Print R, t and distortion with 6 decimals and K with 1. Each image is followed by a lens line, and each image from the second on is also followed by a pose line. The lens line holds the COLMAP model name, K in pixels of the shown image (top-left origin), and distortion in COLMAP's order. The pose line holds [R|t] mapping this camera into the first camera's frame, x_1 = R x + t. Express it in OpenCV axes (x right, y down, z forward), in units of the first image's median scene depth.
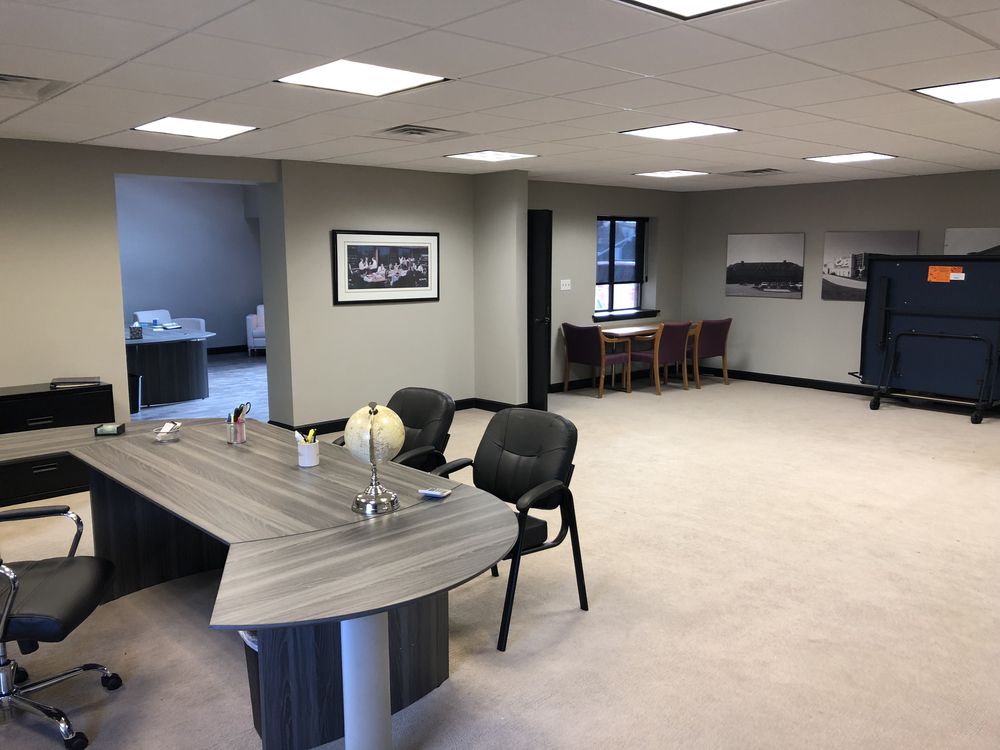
lens RADIAL K [[812.8, 0, 496.9], [0, 812.8, 381.8], [0, 0, 1]] dist [0.015152, -0.021185]
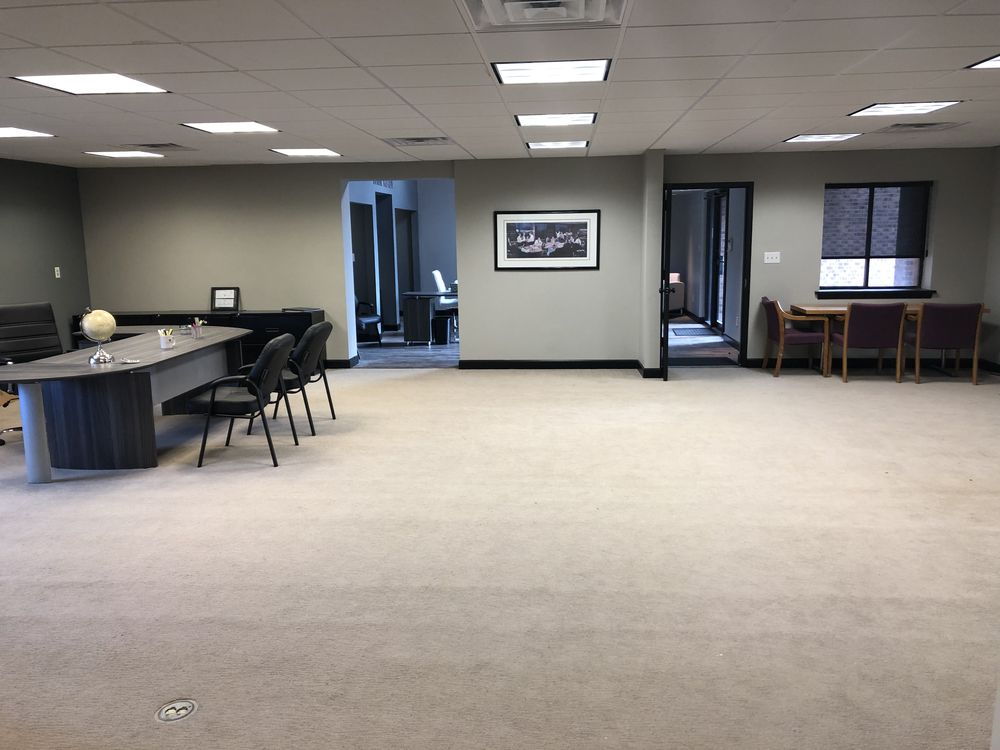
lens RADIAL K [[812.8, 0, 495.8], [0, 812.8, 370.7], [0, 0, 1]] dist [0.015152, -0.021185]
pose [[0.683053, 0.113288, -0.721529, 0.681495], [-0.100469, 0.993080, 0.060813, -0.014275], [0.723426, 0.030953, 0.689708, 0.116043]]
